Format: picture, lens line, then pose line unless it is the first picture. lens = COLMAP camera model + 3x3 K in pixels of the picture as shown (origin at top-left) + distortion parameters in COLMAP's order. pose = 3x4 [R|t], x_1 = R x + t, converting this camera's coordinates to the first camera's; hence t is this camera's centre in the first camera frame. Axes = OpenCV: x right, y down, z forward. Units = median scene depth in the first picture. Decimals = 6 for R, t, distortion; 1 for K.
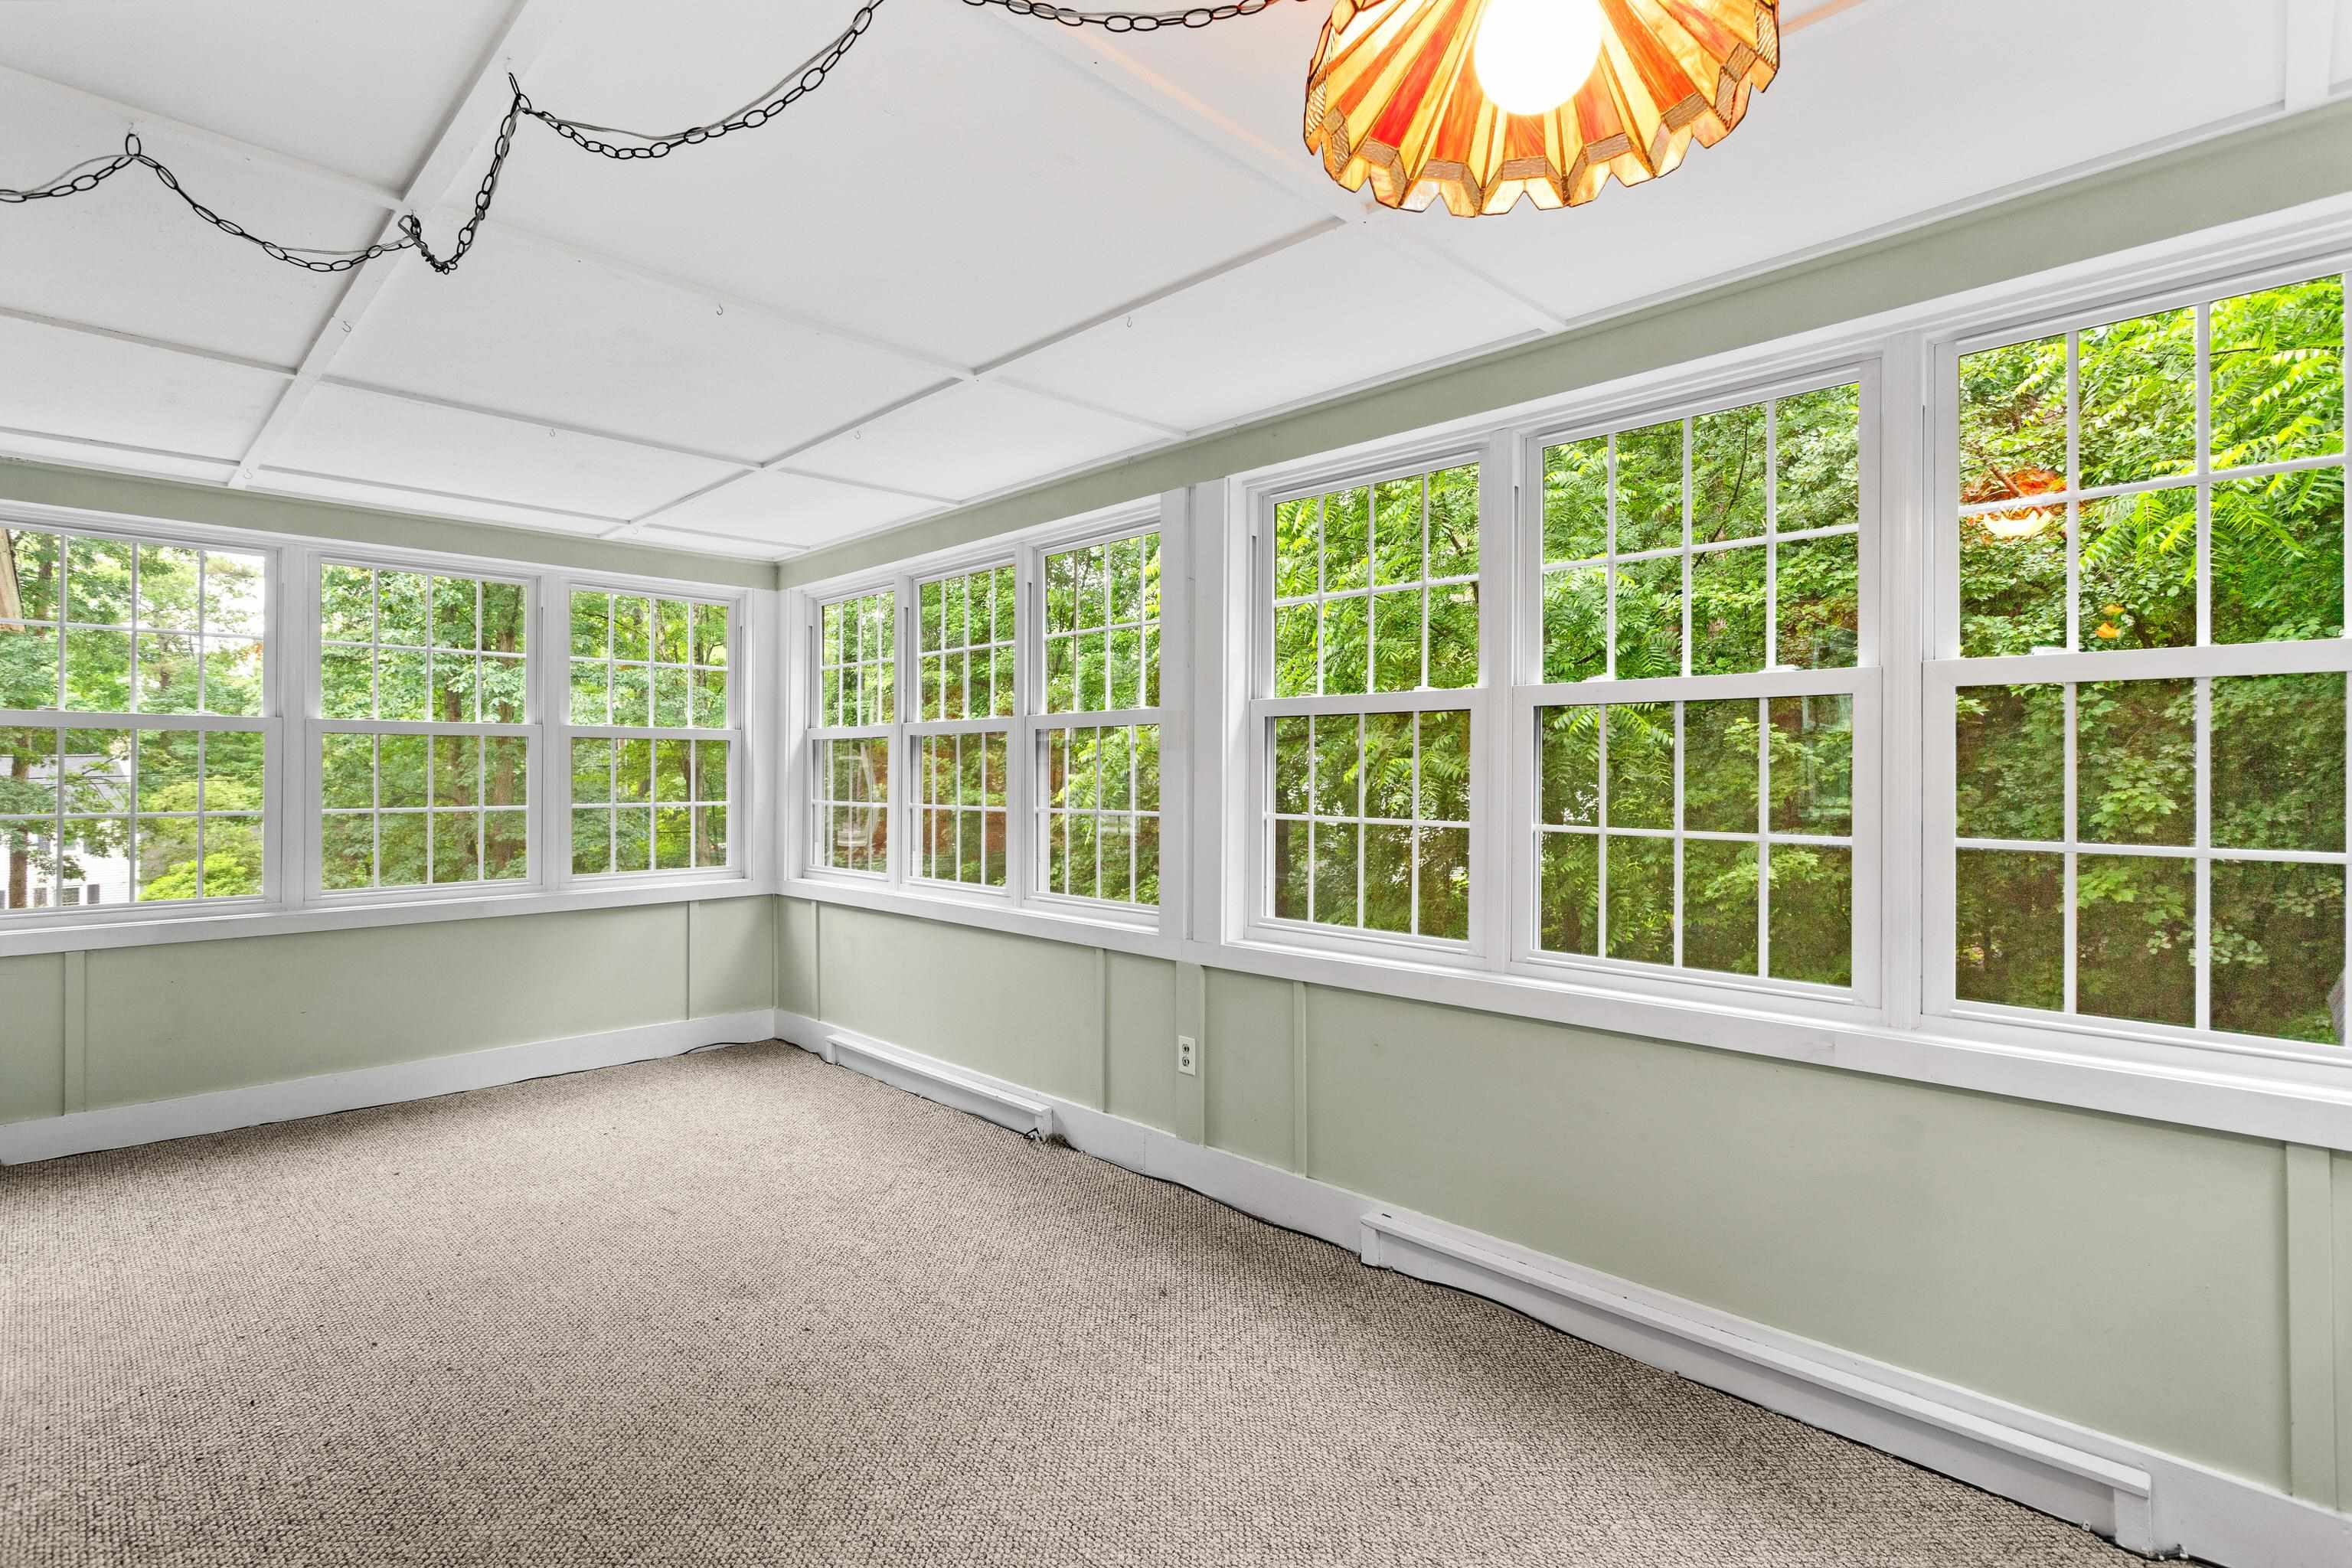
lens RADIAL K [[1110.1, 0, 1176.0], [0, 1110.1, 784.0], [0, 0, 1]] dist [-0.000252, -0.000108]
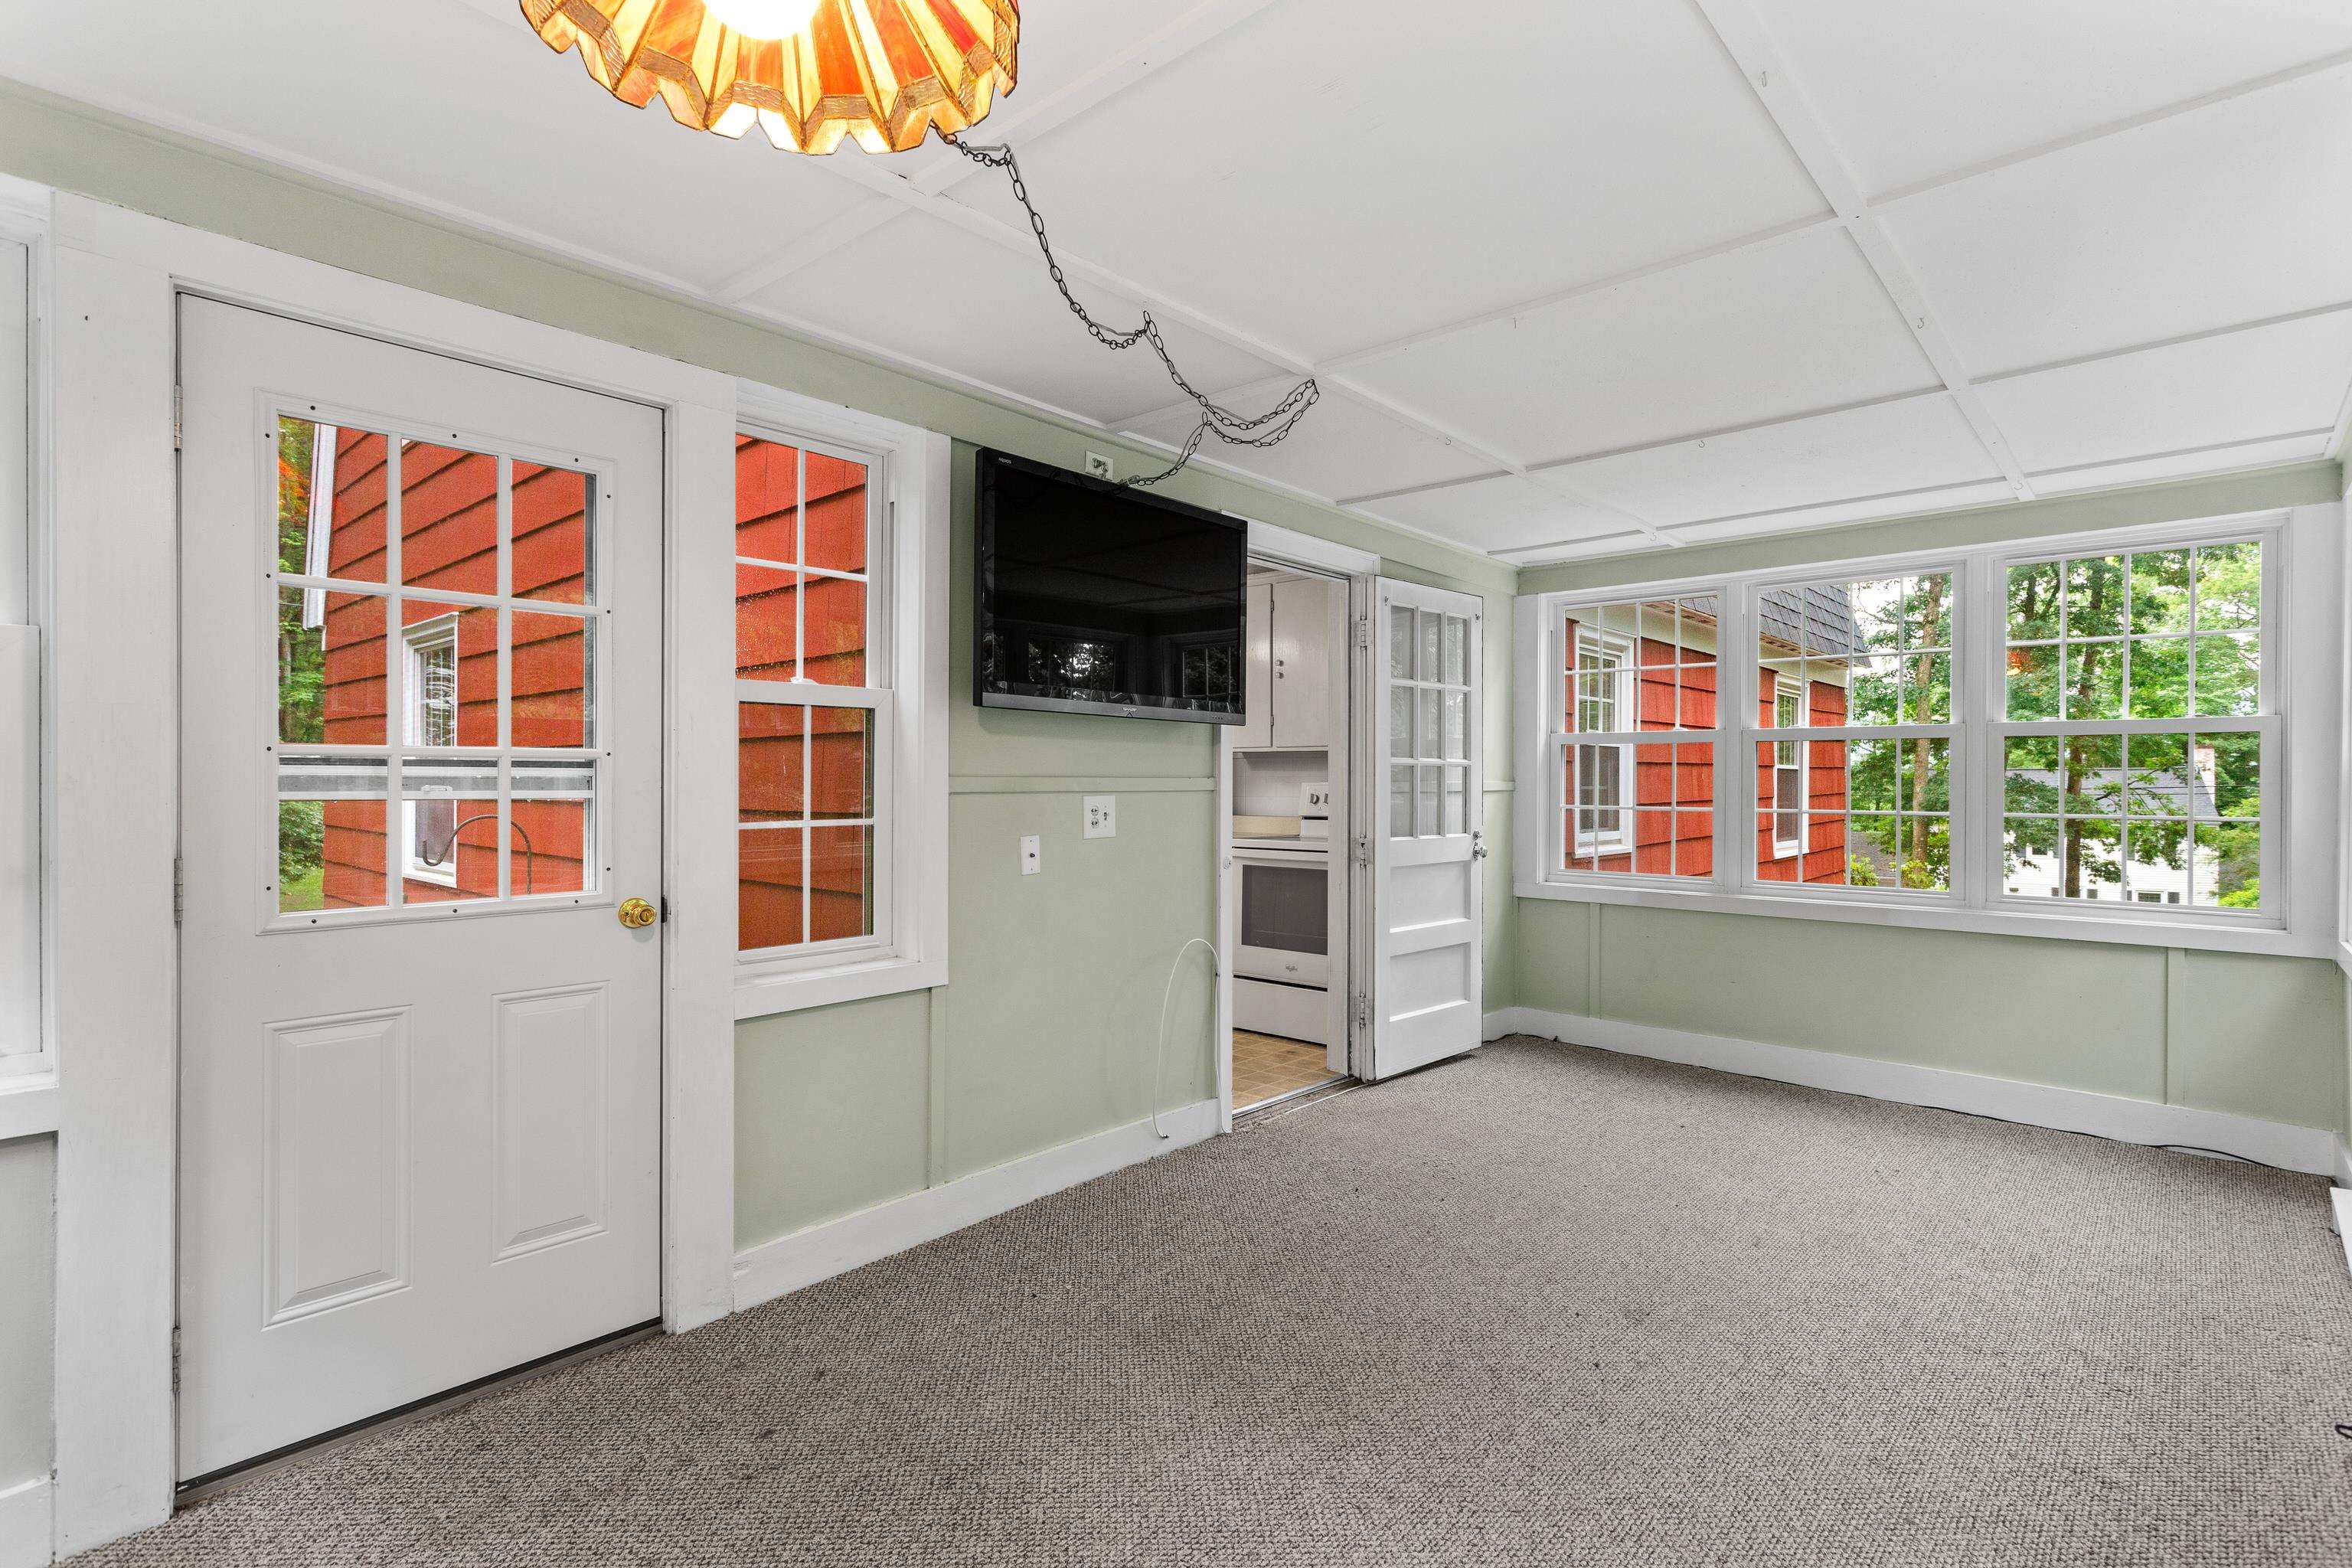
lens RADIAL K [[1110.1, 0, 1176.0], [0, 1110.1, 784.0], [0, 0, 1]] dist [-0.000252, -0.000108]
pose [[0.043696, 0.002266, -0.999042, 0.430912], [-0.013260, 0.999911, 0.001688, 0.003389], [0.998957, 0.013174, 0.043722, 0.439364]]
